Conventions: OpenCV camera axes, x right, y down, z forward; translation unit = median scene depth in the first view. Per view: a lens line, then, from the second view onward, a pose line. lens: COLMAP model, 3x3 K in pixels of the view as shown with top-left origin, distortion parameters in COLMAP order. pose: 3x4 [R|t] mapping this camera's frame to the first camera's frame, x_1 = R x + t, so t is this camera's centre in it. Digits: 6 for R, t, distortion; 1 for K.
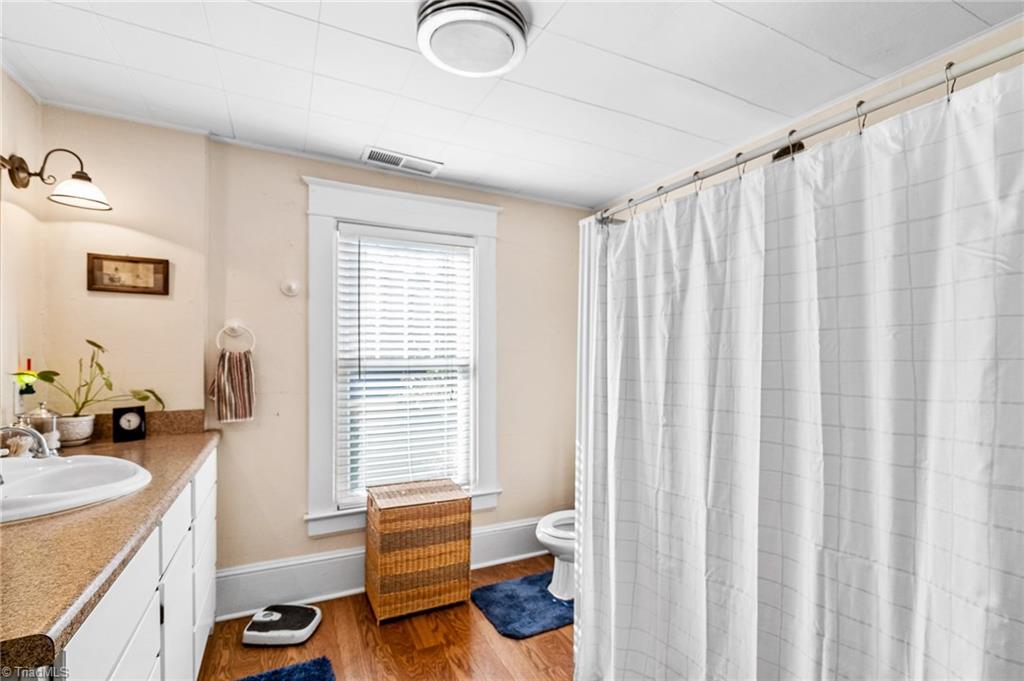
lens RADIAL K [[469.6, 0, 516.9], [0, 469.6, 348.8], [0, 0, 1]] dist [-0.008291, 0.004695]
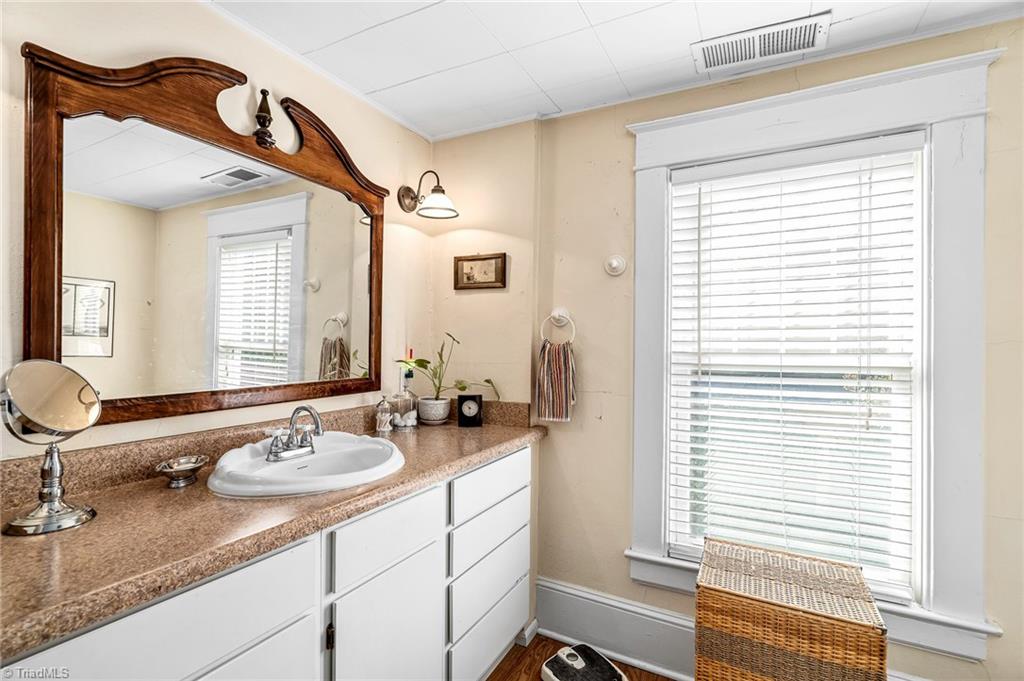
lens RADIAL K [[469.6, 0, 508.0], [0, 469.6, 338.6], [0, 0, 1]] dist [-0.008291, 0.004695]
pose [[0.581809, -0.008442, -0.813282, 0.085351], [0.002177, 0.999959, -0.008823, 0.005074], [0.813323, 0.003363, 0.581803, 0.402094]]
